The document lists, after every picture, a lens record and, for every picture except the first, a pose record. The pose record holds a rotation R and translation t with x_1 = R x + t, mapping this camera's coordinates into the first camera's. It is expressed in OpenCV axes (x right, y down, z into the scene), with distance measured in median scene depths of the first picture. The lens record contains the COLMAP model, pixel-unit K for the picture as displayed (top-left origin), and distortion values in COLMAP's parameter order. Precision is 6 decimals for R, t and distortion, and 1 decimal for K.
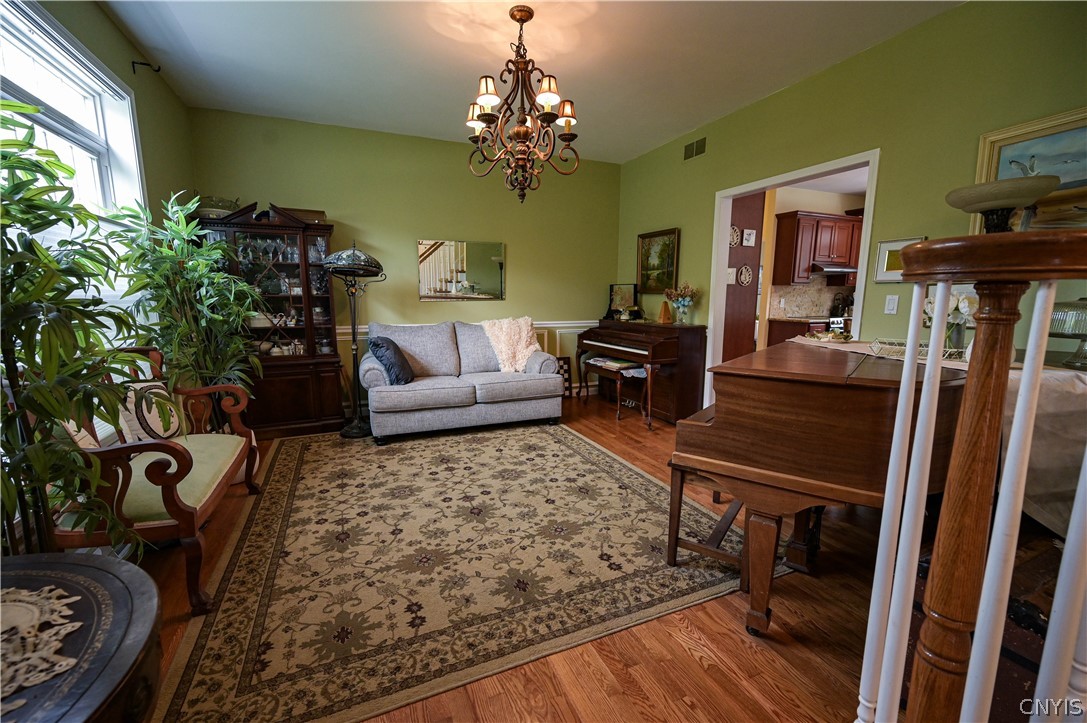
lens RADIAL K [[427.4, 0, 535.0], [0, 427.4, 364.7], [0, 0, 1]] dist [-0.000454, -0.000149]
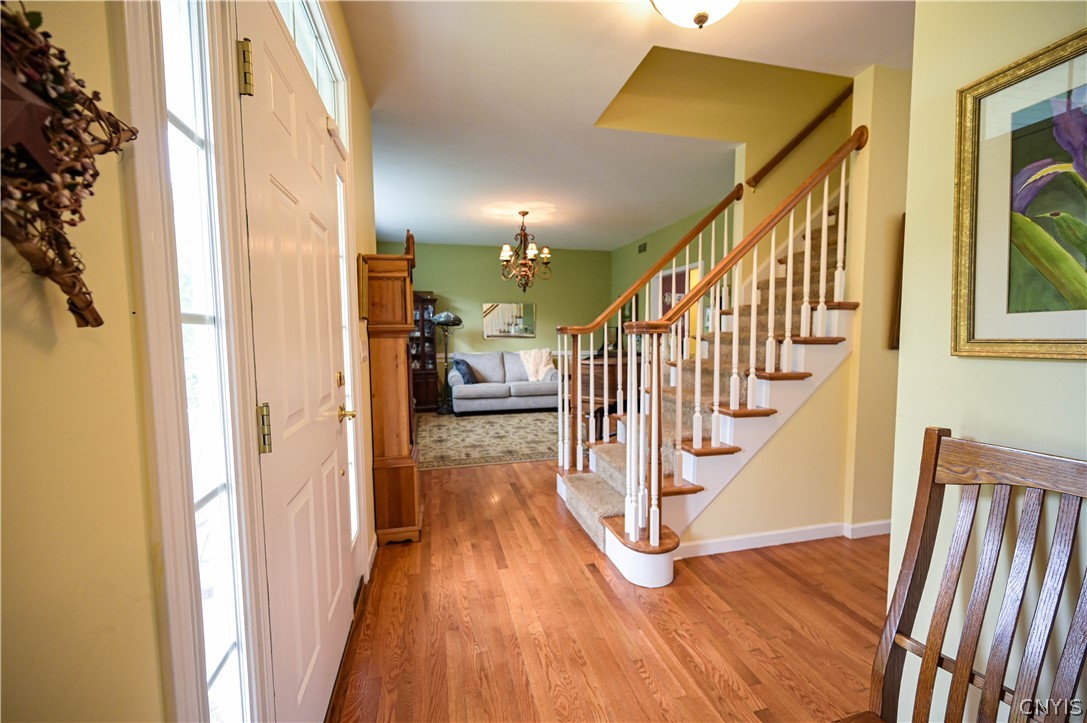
lens RADIAL K [[438.3, 0, 545.3], [0, 438.3, 364.7], [0, 0, 1]] dist [-0.000769, -0.000356]
pose [[0.987249, 0.001241, -0.159181, 0.286446], [-0.015151, 0.996162, -0.086203, 0.112477], [0.158463, 0.087516, 0.983479, -0.755634]]
